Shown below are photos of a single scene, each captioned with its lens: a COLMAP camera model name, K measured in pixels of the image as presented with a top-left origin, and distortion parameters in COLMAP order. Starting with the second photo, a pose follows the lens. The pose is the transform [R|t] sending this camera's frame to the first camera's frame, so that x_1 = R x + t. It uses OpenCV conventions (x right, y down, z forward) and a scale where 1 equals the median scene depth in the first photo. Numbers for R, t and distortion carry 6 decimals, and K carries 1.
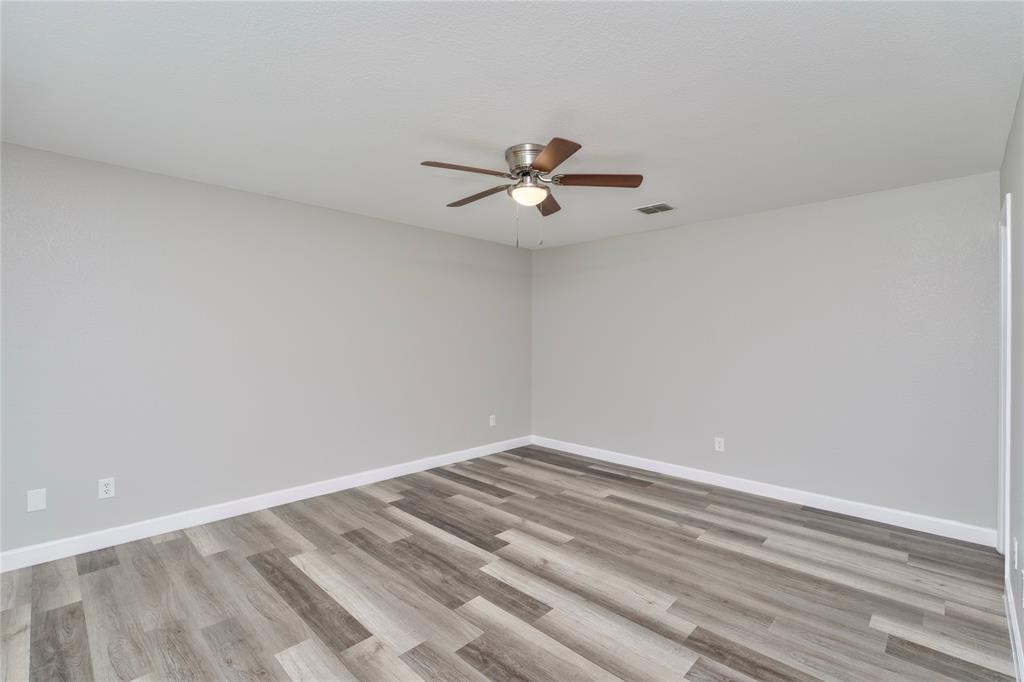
lens RADIAL K [[460.6, 0, 510.2], [0, 460.6, 339.5], [0, 0, 1]] dist [-0.010128, -0.000009]
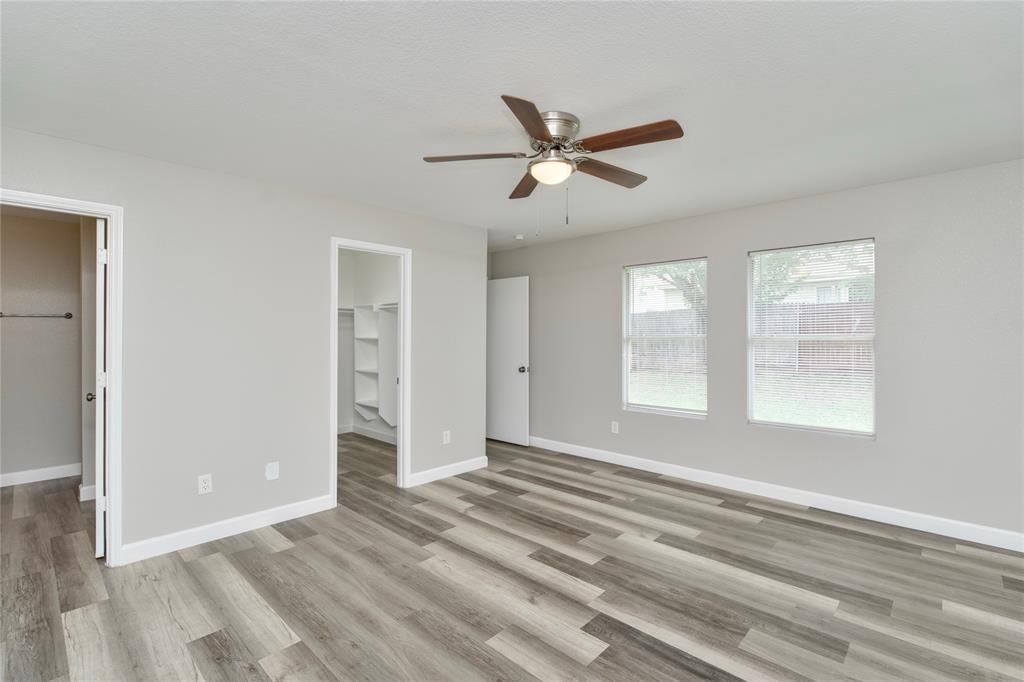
lens RADIAL K [[460.6, 0, 516.1], [0, 460.6, 337.8], [0, 0, 1]] dist [-0.010128, -0.000009]
pose [[-0.999812, -0.002157, -0.019291, 0.128404], [-0.002405, 0.999915, 0.012813, -0.009483], [0.019262, 0.012857, -0.999732, 1.932405]]
